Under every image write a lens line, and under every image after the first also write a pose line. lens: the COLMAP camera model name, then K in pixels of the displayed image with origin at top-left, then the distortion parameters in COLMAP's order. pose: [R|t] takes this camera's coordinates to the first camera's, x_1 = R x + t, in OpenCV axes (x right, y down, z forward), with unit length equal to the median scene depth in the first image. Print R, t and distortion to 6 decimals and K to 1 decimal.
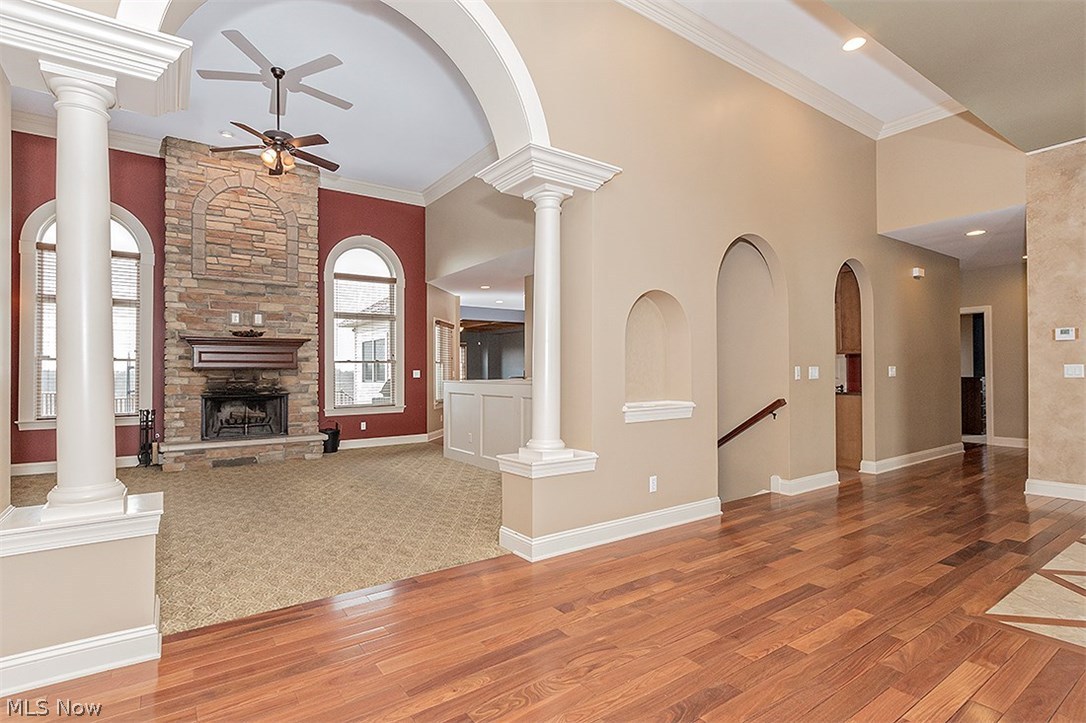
lens RADIAL K [[506.8, 0, 523.9], [0, 506.8, 363.4], [0, 0, 1]] dist [-0.000539, 0.000077]
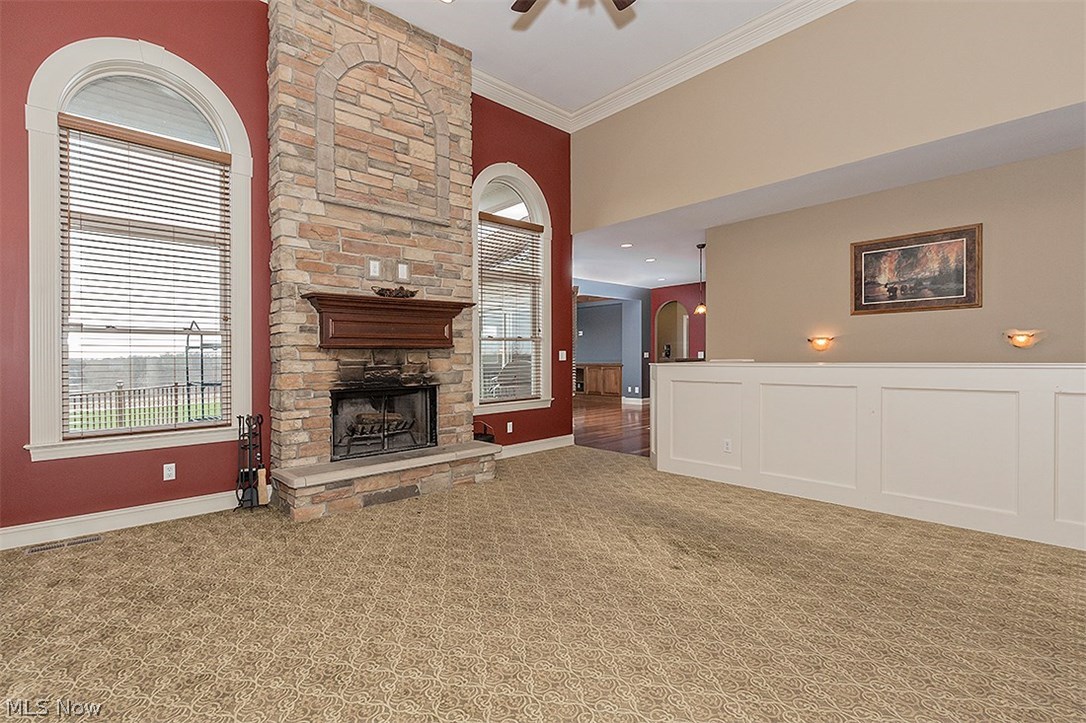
lens RADIAL K [[506.8, 0, 535.9], [0, 506.8, 354.1], [0, 0, 1]] dist [-0.000539, 0.000077]
pose [[0.992048, -0.001113, 0.125852, -0.444974], [-0.001029, 0.999856, 0.016958, 0.007594], [-0.125853, -0.016953, 0.991904, 0.334975]]
